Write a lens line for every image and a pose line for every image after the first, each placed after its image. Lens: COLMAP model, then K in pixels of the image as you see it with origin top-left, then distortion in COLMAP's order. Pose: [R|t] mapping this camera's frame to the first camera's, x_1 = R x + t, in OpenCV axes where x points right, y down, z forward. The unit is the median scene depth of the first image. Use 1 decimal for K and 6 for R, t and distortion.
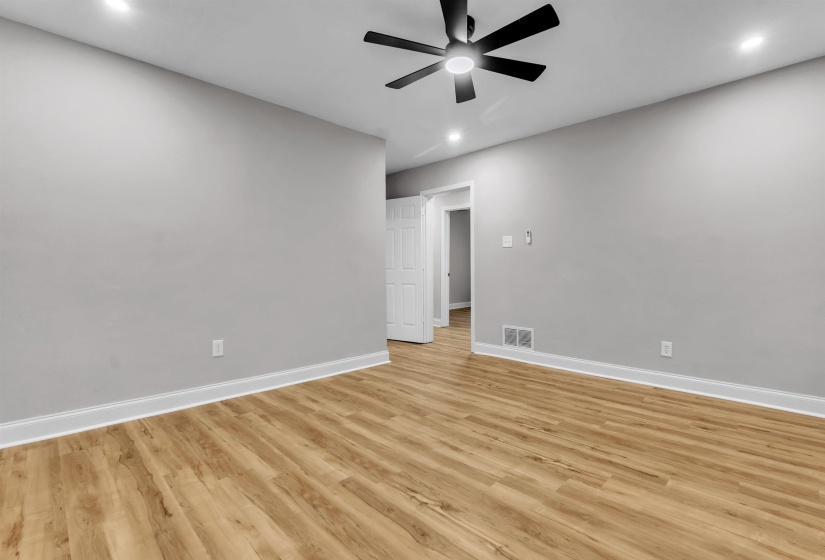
lens RADIAL K [[382.1, 0, 413.0], [0, 382.1, 273.0], [0, 0, 1]] dist [-0.008542, 0.002510]
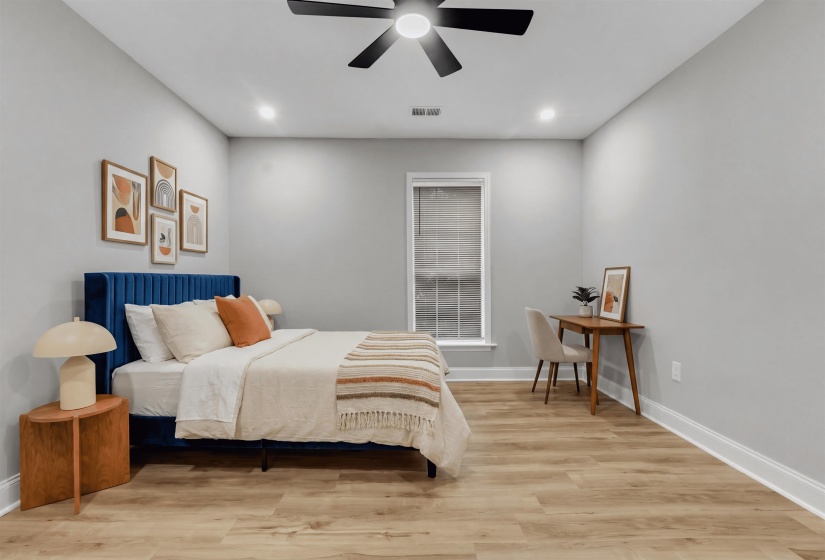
lens RADIAL K [[382.1, 0, 413.5], [0, 382.1, 282.3], [0, 0, 1]] dist [-0.008542, 0.002510]
pose [[-0.698514, 0.001450, -0.715595, 0.714105], [-0.006725, 0.999940, 0.008590, -0.010346], [0.715565, 0.010812, -0.698463, 1.617106]]
